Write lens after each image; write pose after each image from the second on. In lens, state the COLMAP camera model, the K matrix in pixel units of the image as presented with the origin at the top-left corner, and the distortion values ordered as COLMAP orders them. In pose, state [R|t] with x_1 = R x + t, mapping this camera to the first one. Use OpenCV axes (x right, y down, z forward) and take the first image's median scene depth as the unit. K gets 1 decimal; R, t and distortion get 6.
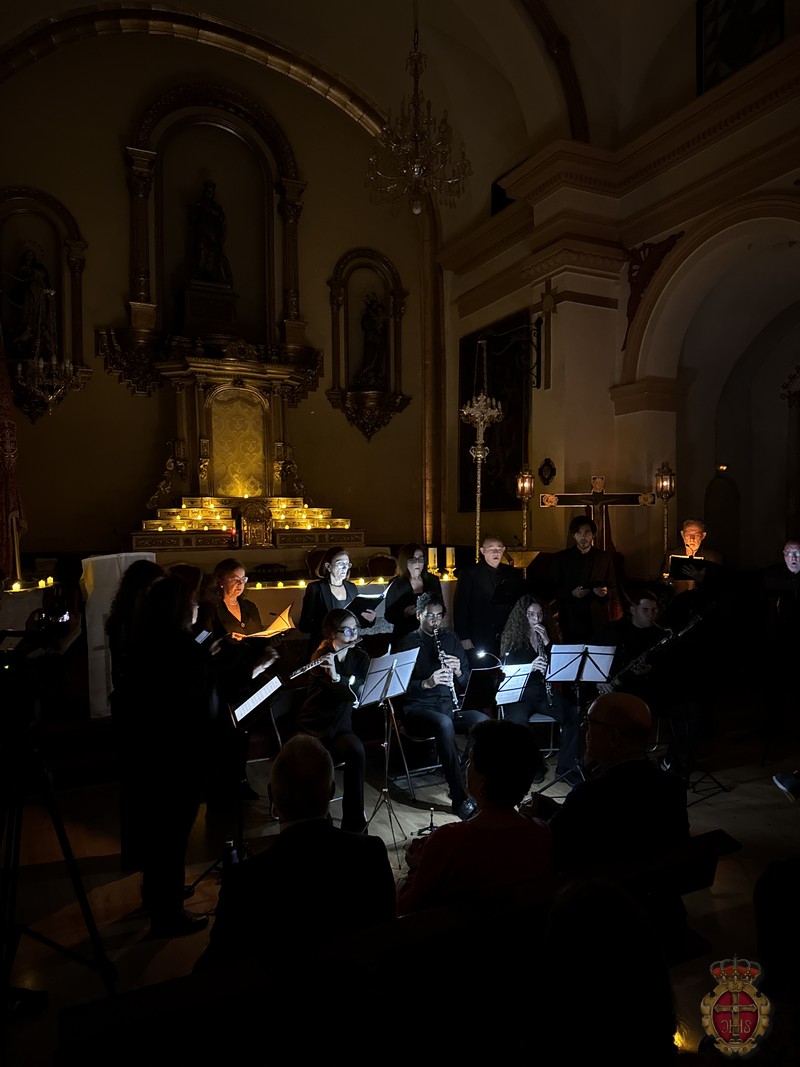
lens RADIAL K [[754.9, 0, 400.0], [0, 754.9, 533.5], [0, 0, 1]] dist [0.179712, -0.325475]
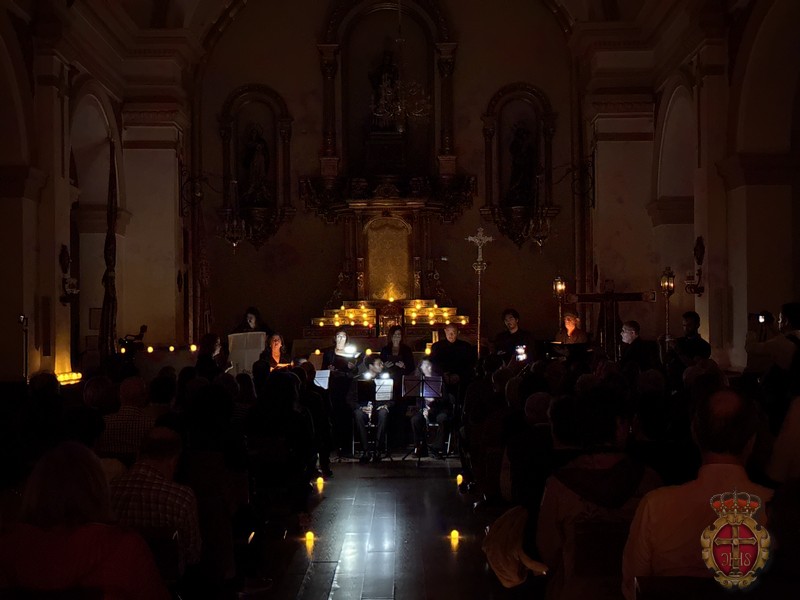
lens RADIAL K [[1128.1, 0, 400.0], [0, 1128.1, 300.0], [0, 0, 1]] dist [0.142909, -0.062004]
pose [[0.897736, -0.018830, -0.440130, 0.659814], [-0.001927, 0.998909, -0.046666, 0.041931], [0.440529, 0.042742, 0.896720, -0.723874]]
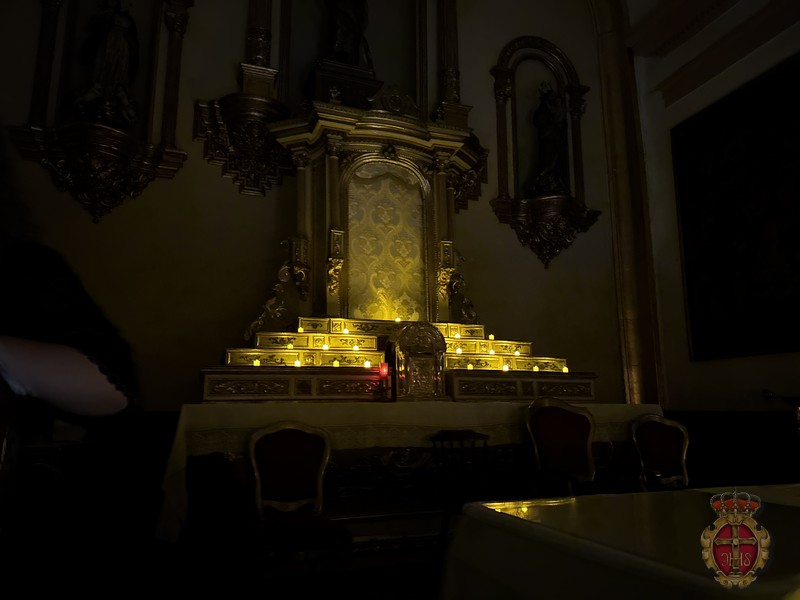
lens RADIAL K [[566.0, 0, 400.0], [0, 566.0, 300.0], [0, 0, 1]] dist [0.179712, -0.325475]
pose [[0.993238, -0.018259, -0.114653, -0.146359], [-0.005406, 0.979210, -0.202775, 0.029242], [0.115972, 0.202024, 0.972490, 0.542062]]
